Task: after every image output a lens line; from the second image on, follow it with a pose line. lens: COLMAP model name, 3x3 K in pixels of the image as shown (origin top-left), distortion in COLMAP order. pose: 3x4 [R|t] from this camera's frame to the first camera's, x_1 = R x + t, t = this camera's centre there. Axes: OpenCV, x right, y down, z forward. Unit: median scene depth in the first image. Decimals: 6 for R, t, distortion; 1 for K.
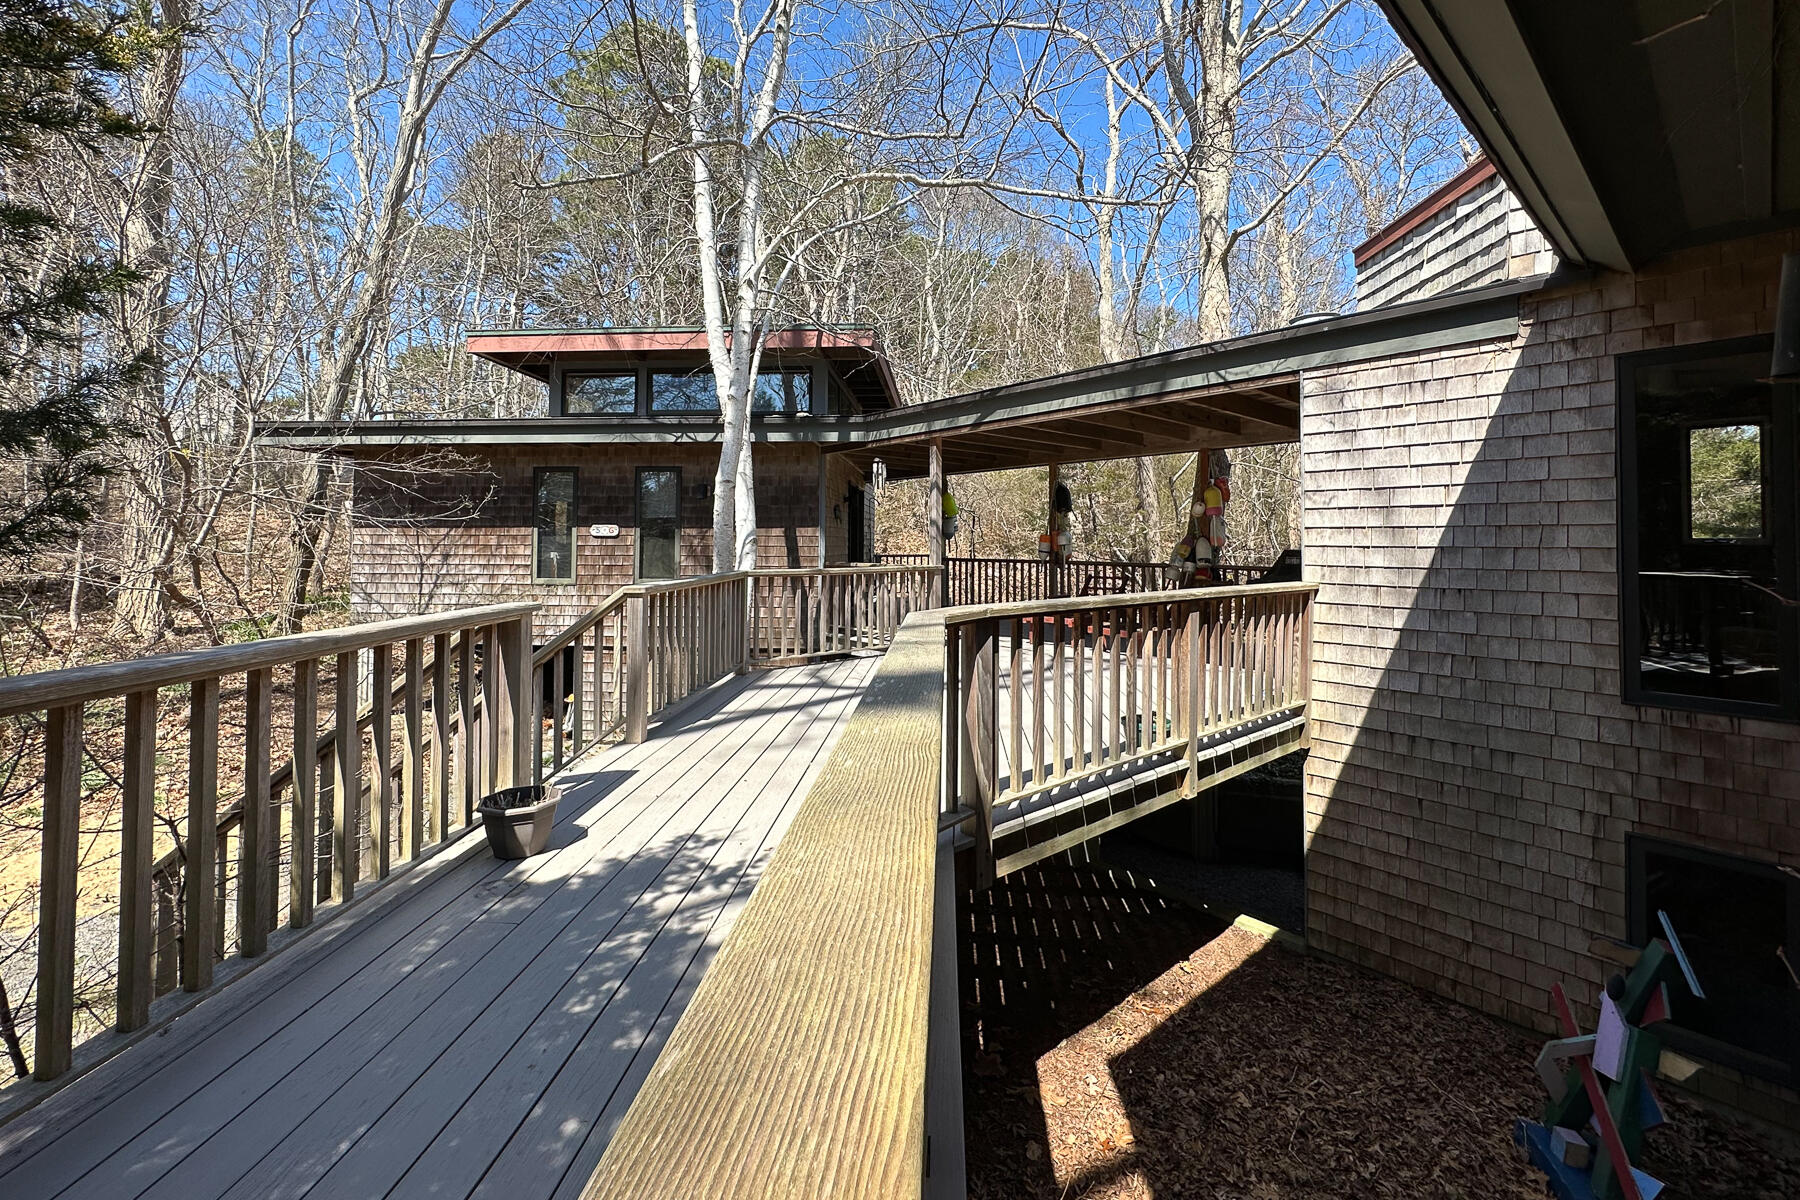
lens RADIAL K [[729.2, 0, 891.4], [0, 729.2, 537.4], [0, 0, 1]] dist [-0.006358, 0.000520]
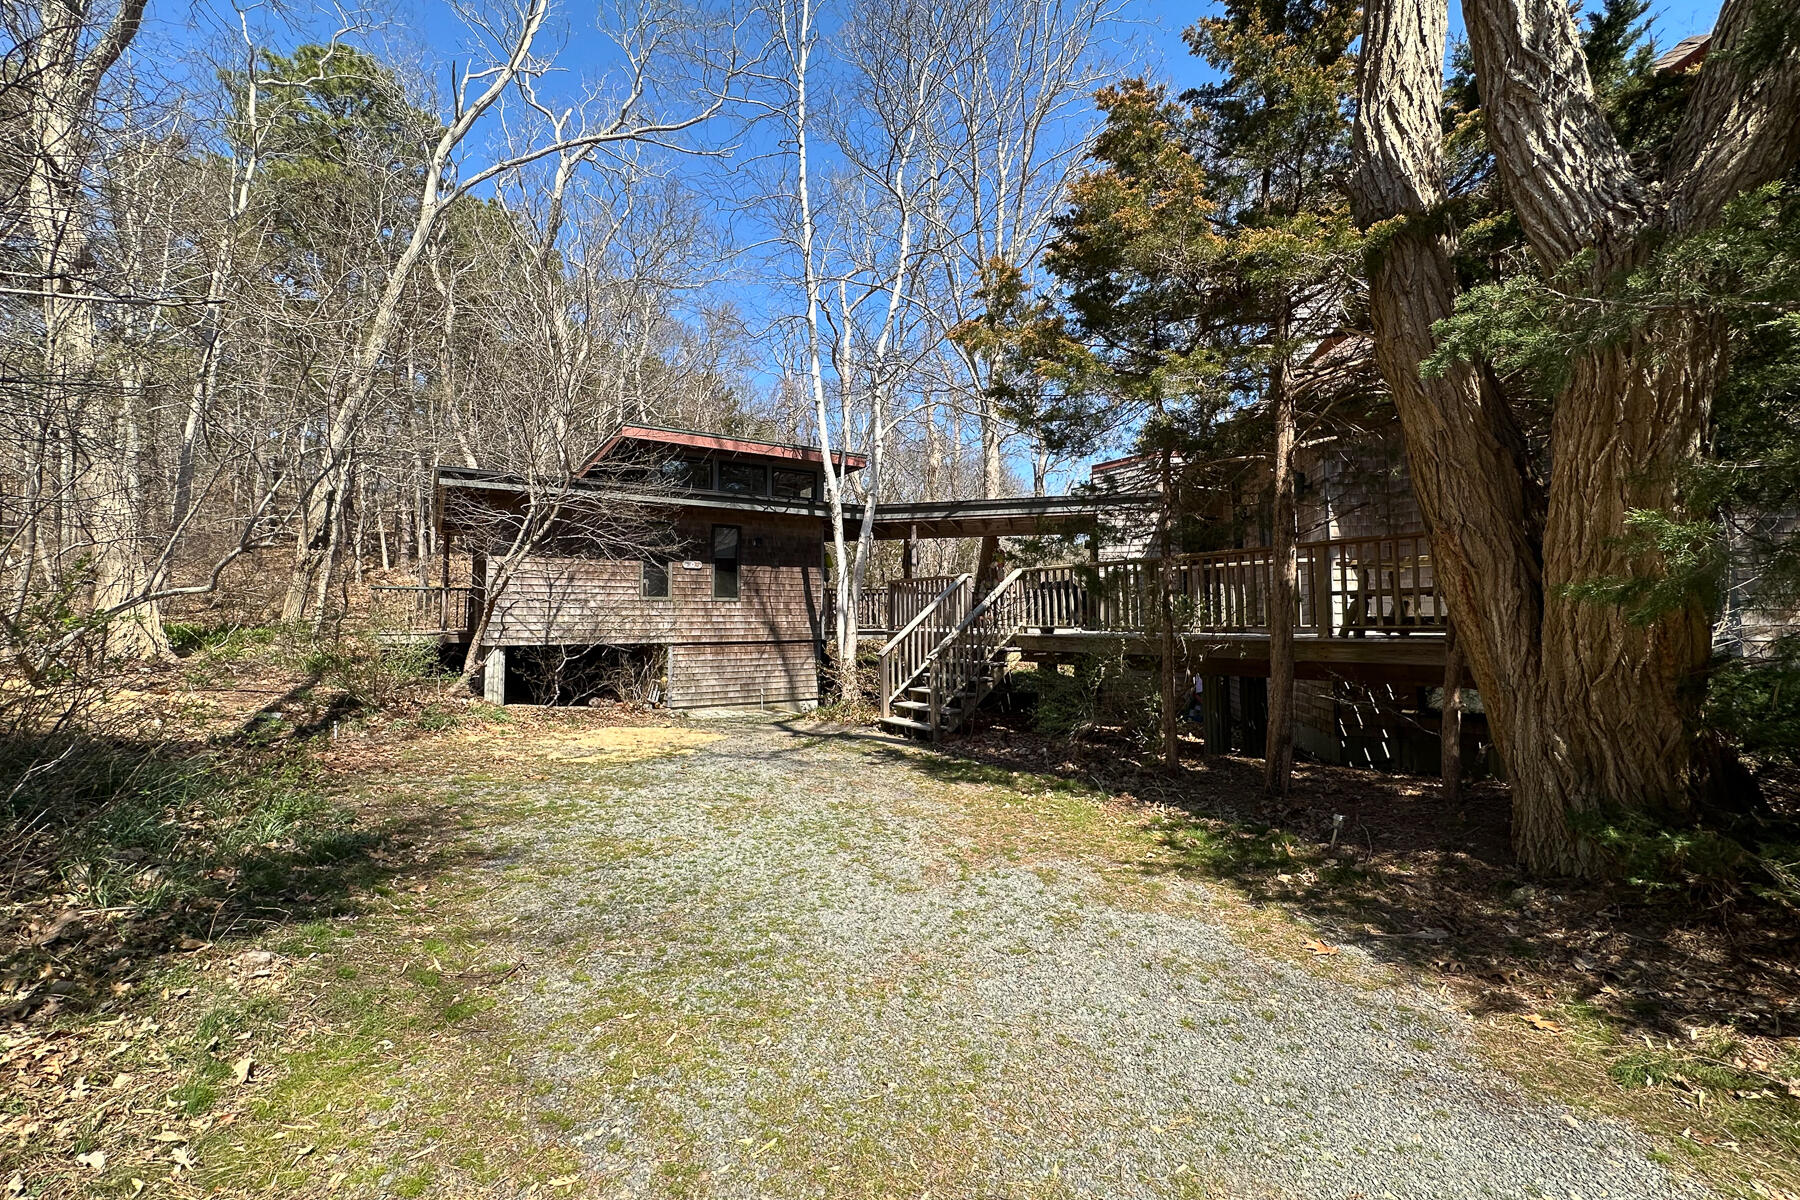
lens RADIAL K [[729.2, 0, 885.9], [0, 729.2, 583.4], [0, 0, 1]] dist [-0.006358, 0.000520]
pose [[0.811223, 0.024662, 0.584216, -1.819830], [0.003340, 0.998898, -0.046805, 0.192561], [-0.584727, 0.039921, 0.810247, -0.846905]]
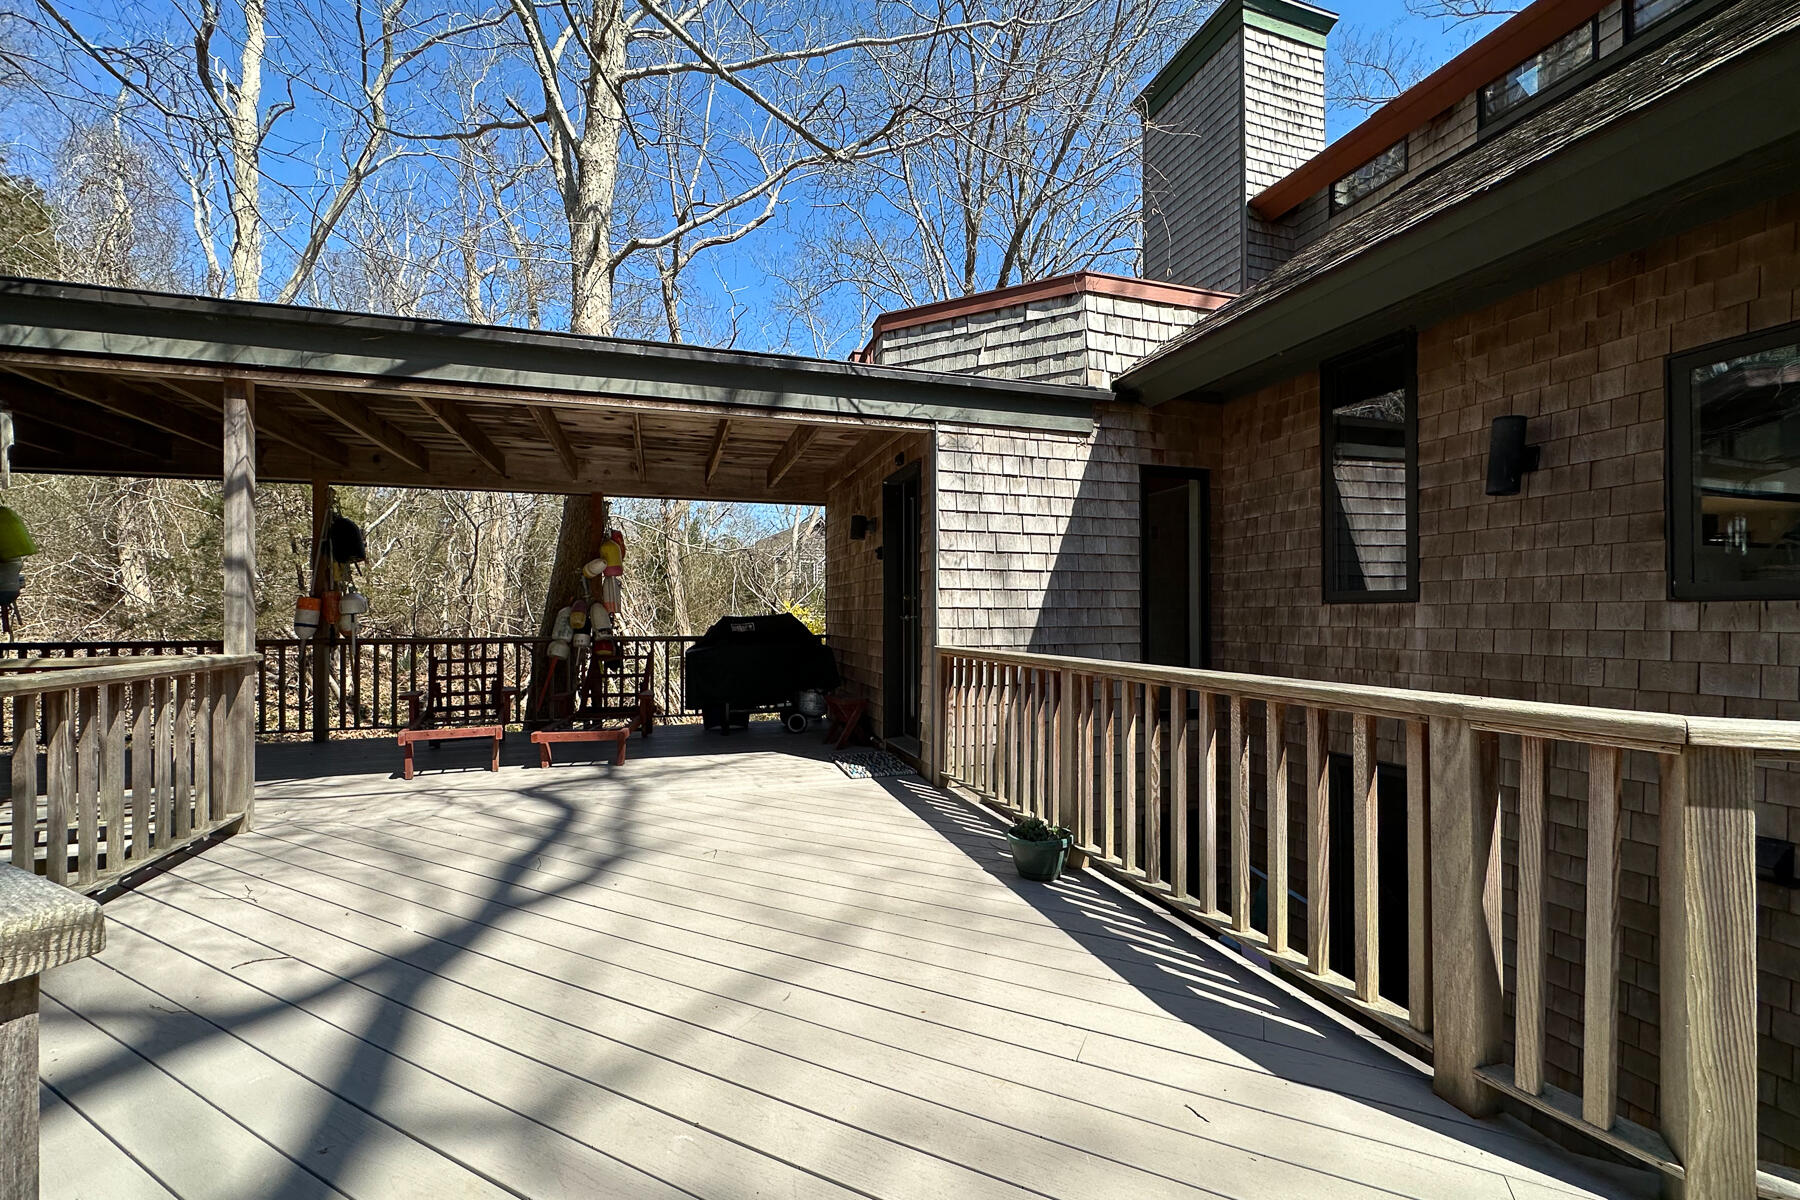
lens RADIAL K [[729.2, 0, 907.6], [0, 729.2, 613.6], [0, 0, 1]] dist [-0.006358, 0.000520]
pose [[0.385787, -0.002070, 0.922586, -0.324531], [0.000177, 0.999998, 0.002169, 0.017040], [-0.922588, -0.000674, 0.385786, 0.684094]]
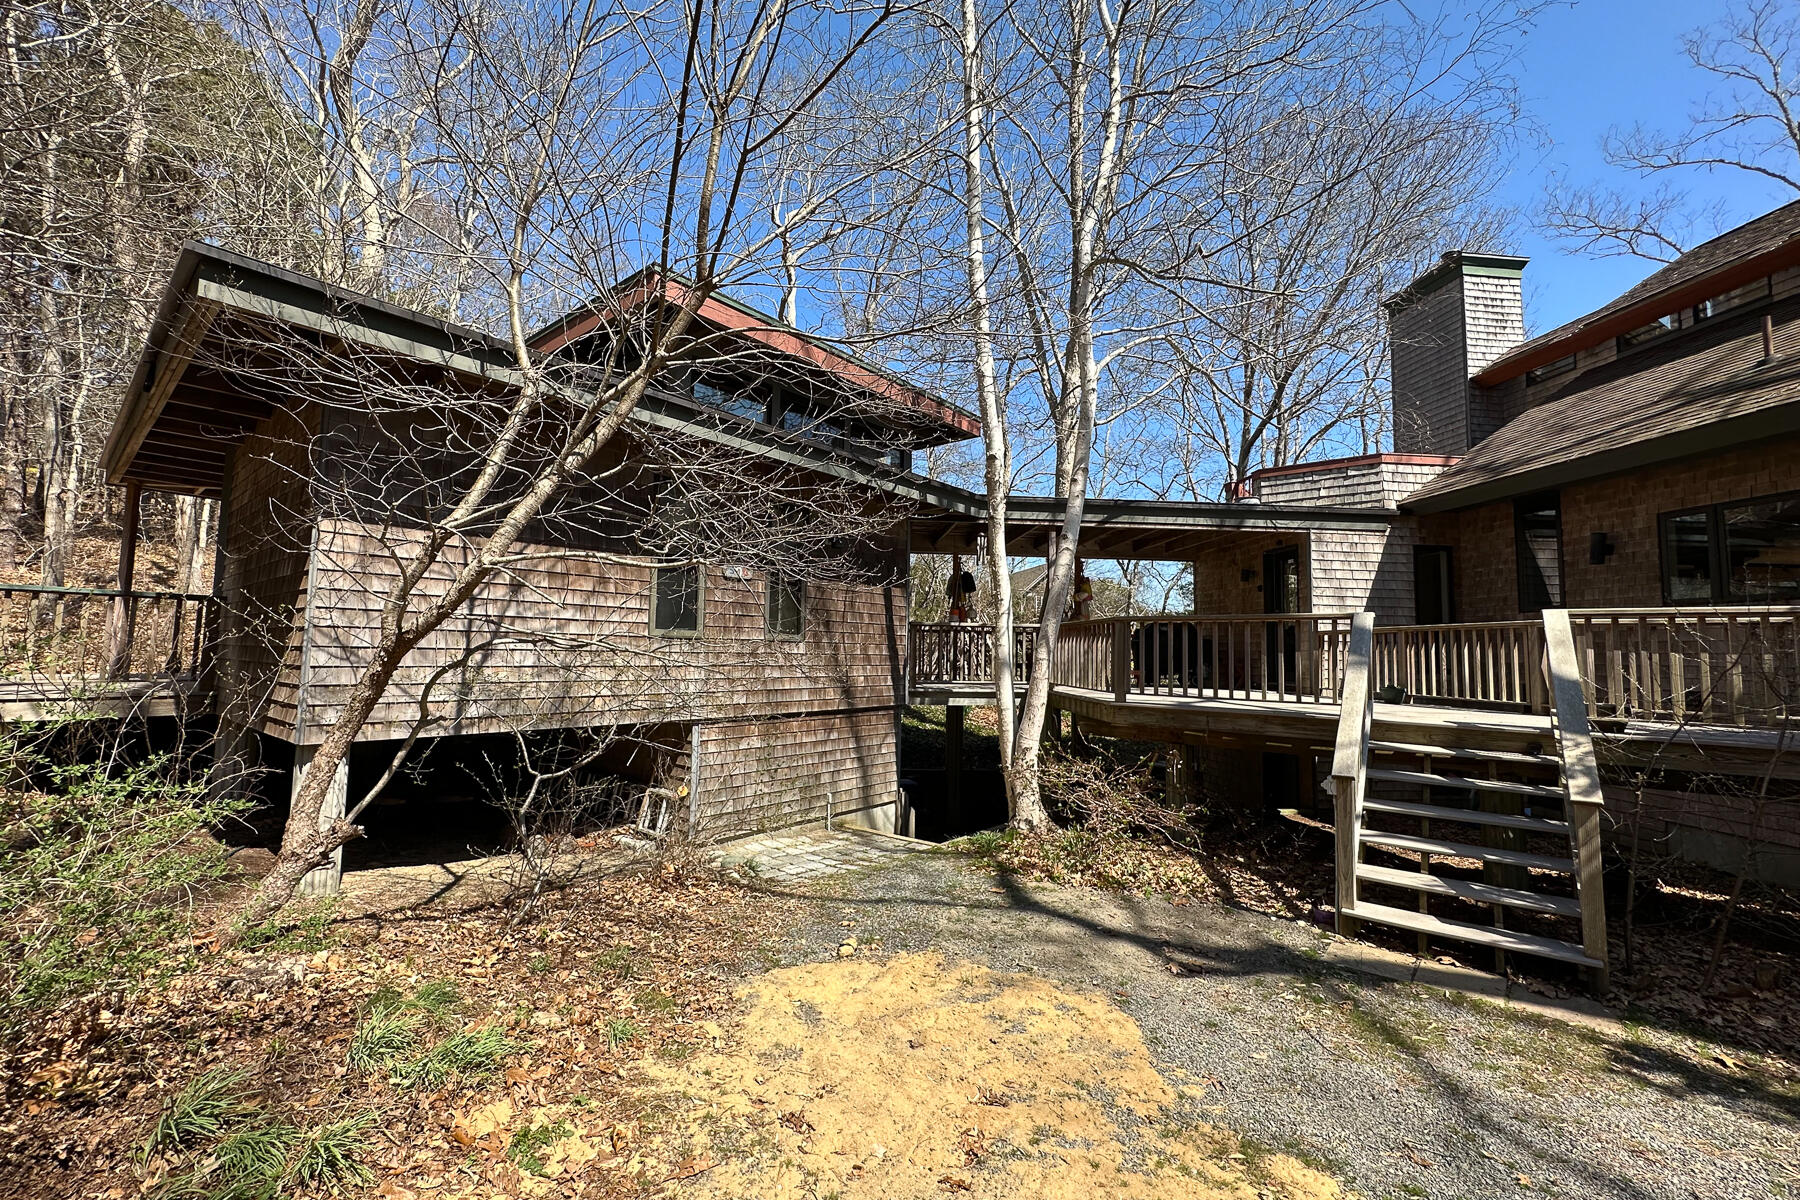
lens RADIAL K [[729.2, 0, 897.7], [0, 729.2, 599.1], [0, 0, 1]] dist [-0.006358, 0.000520]
pose [[0.590547, 0.068172, 0.804119, -1.797086], [-0.021451, 0.997400, -0.068804, 0.138668], [-0.806718, 0.023383, 0.590474, 0.745463]]
